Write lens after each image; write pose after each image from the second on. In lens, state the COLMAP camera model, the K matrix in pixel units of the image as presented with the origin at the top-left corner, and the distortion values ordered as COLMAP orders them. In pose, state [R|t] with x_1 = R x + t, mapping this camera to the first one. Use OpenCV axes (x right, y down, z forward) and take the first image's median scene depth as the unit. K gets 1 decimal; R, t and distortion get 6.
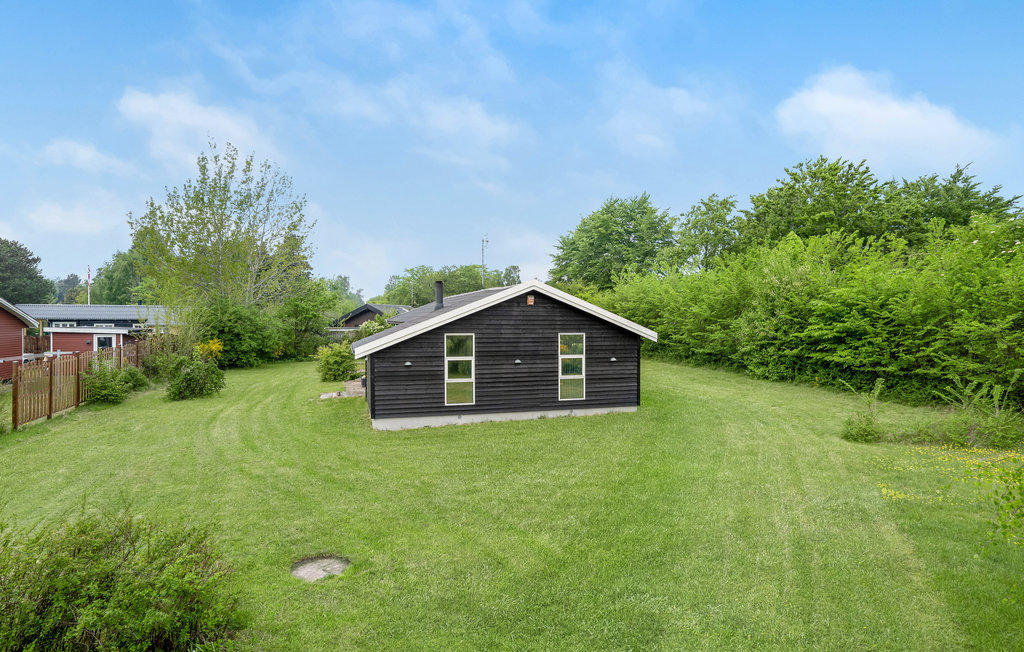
lens RADIAL K [[550.4, 0, 511.6], [0, 550.4, 310.0], [0, 0, 1]] dist [0.001231, 0.000380]
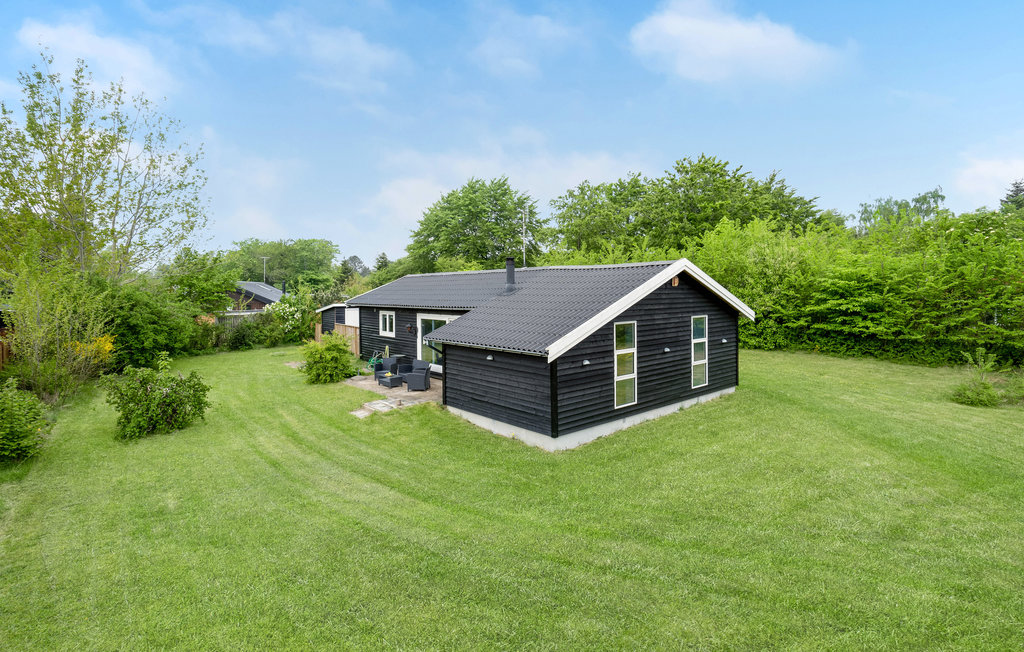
lens RADIAL K [[495.6, 0, 512.0], [0, 495.6, 326.0], [0, 0, 1]] dist [0.002105, 0.000098]
pose [[0.920122, -0.041913, 0.389383, -0.509702], [0.008447, 0.996149, 0.087264, -0.016379], [-0.391541, -0.077005, 0.916933, 0.356768]]
